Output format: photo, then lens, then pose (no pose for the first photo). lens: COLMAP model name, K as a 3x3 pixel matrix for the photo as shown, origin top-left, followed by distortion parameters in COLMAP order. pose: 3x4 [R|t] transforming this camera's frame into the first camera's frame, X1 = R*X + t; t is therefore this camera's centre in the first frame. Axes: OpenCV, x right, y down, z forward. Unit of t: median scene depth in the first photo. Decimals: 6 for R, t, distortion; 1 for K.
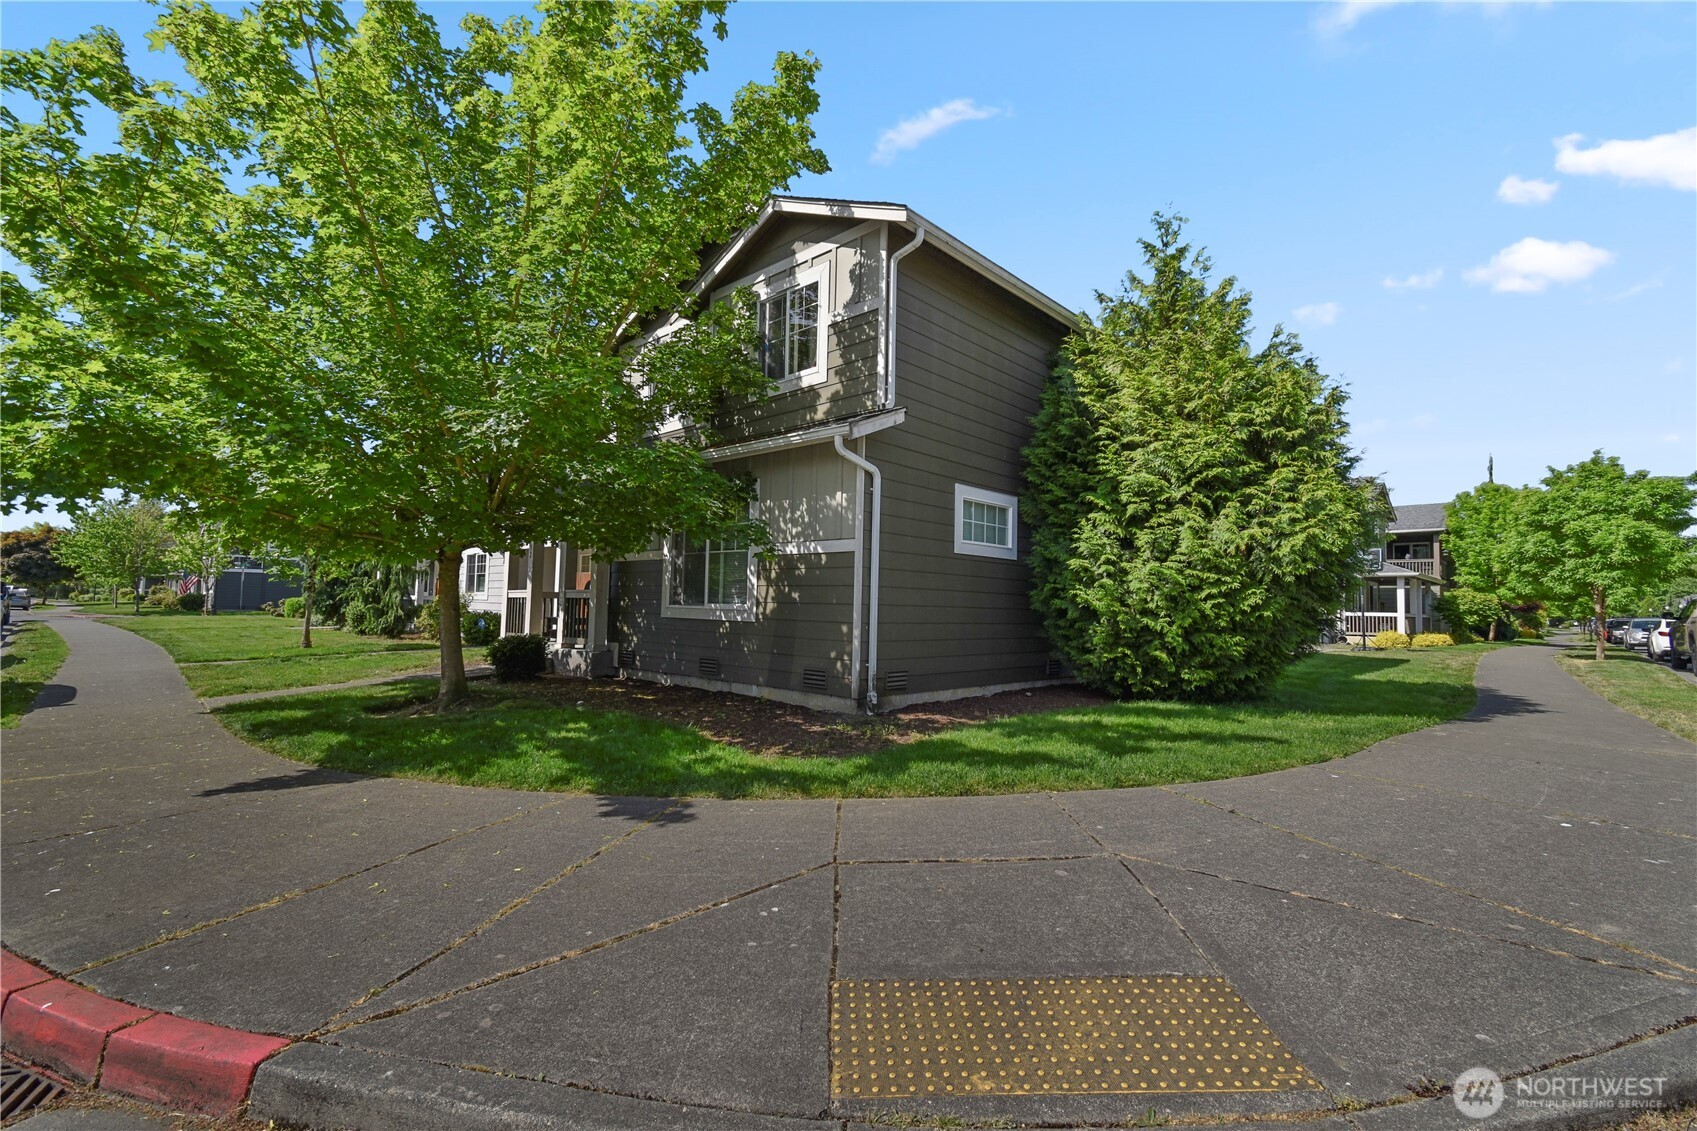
lens RADIAL K [[764.7, 0, 810.0], [0, 764.7, 551.5], [0, 0, 1]] dist [0.055180, -0.023551]
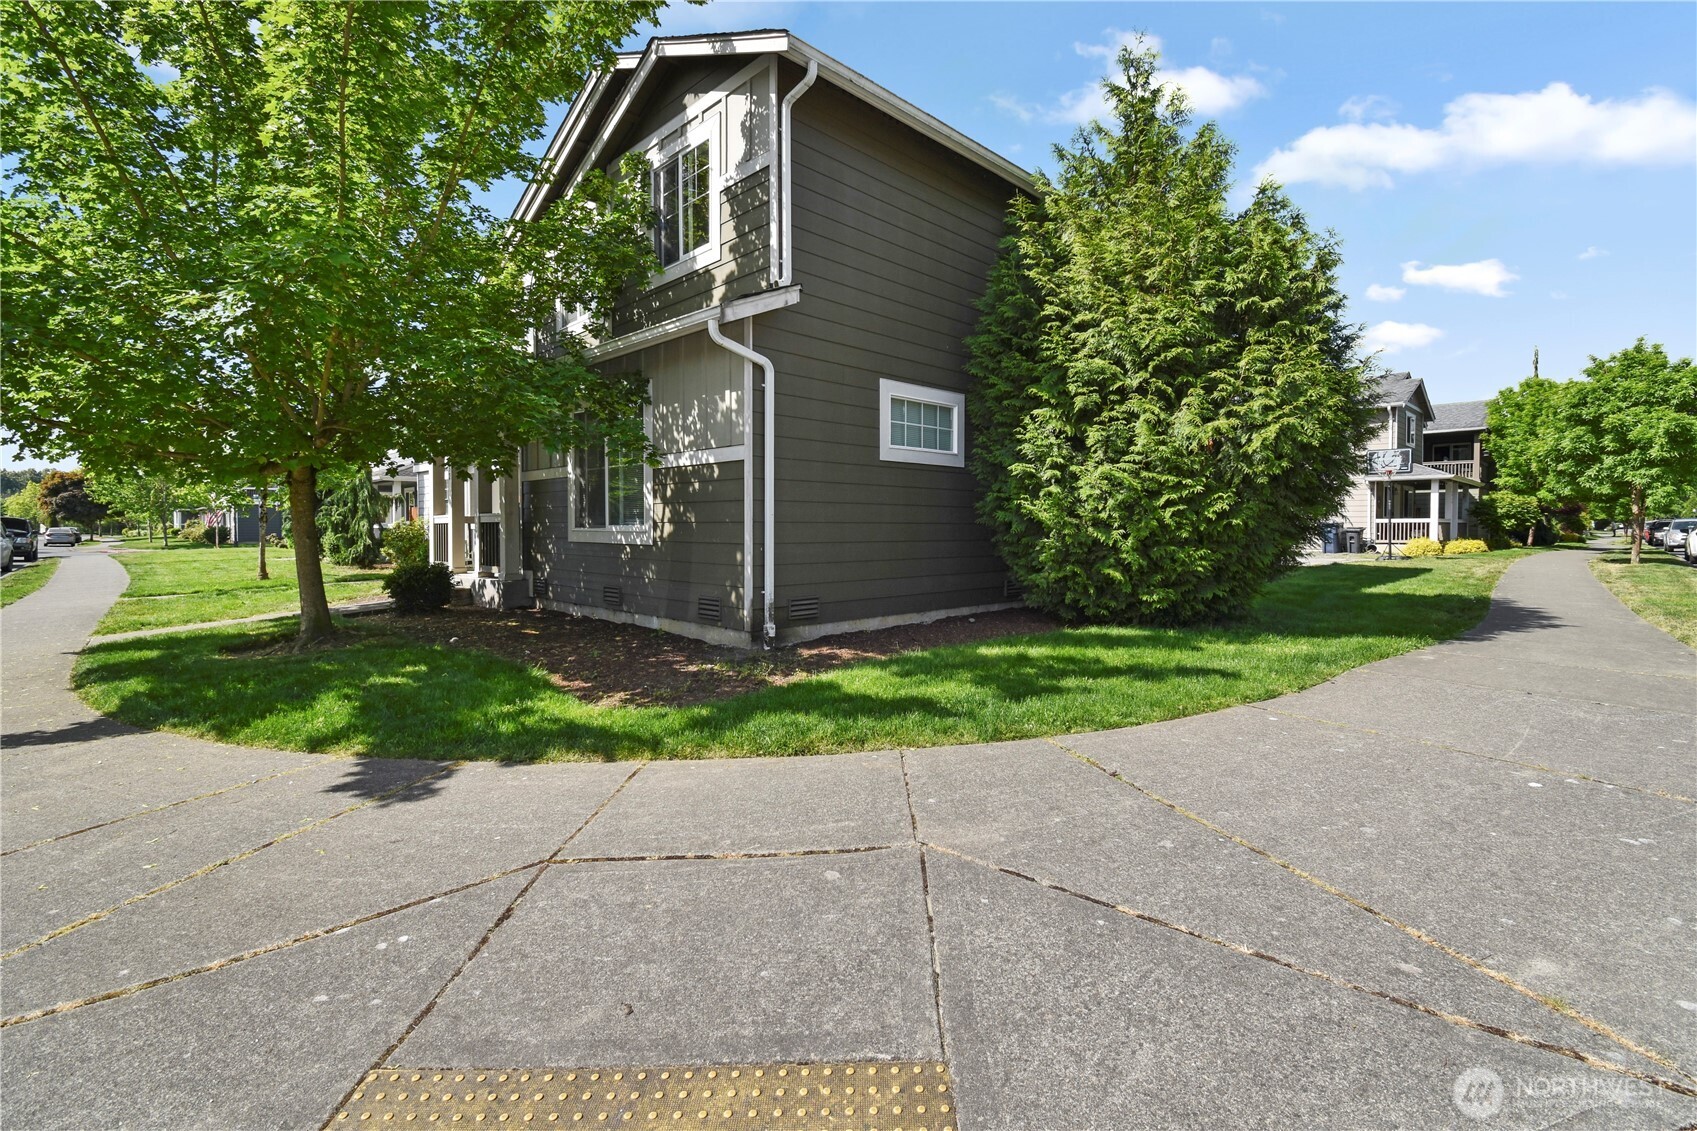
lens RADIAL K [[757.7, 0, 841.5], [0, 757.7, 532.4], [0, 0, 1]] dist [0.019597, -0.023995]
pose [[0.998970, -0.022292, -0.039515, 0.184341], [0.025259, 0.996768, 0.076265, 0.017061], [0.037687, -0.077185, 0.996304, 0.151630]]
